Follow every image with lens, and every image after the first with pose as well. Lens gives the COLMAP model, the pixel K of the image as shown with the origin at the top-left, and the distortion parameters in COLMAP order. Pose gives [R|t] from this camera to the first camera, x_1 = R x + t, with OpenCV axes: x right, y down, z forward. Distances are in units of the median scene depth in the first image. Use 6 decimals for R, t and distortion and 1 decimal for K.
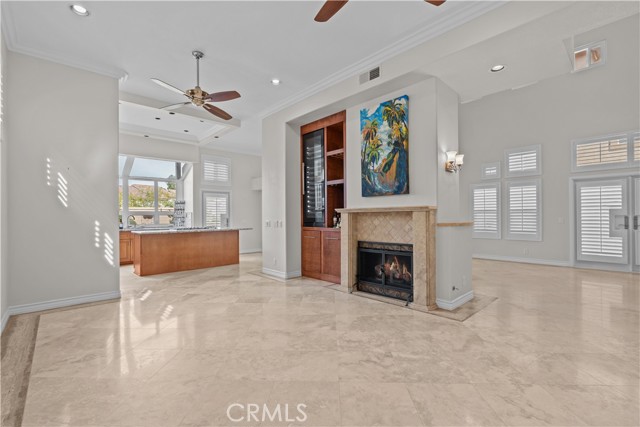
lens RADIAL K [[290.5, 0, 318.7], [0, 290.5, 215.1], [0, 0, 1]] dist [-0.010720, 0.002751]
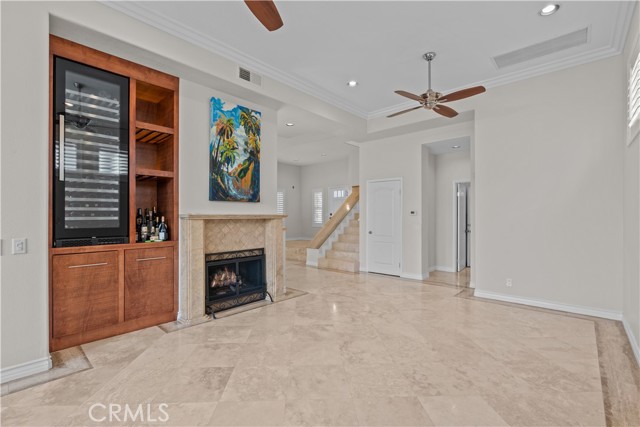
lens RADIAL K [[290.5, 0, 321.4], [0, 290.5, 213.8], [0, 0, 1]] dist [-0.010720, 0.002751]
pose [[-0.097024, 0.015635, 0.995159, -0.770469], [-0.003593, 0.999865, -0.016059, -0.012886], [-0.995276, -0.005134, -0.096954, 0.831408]]
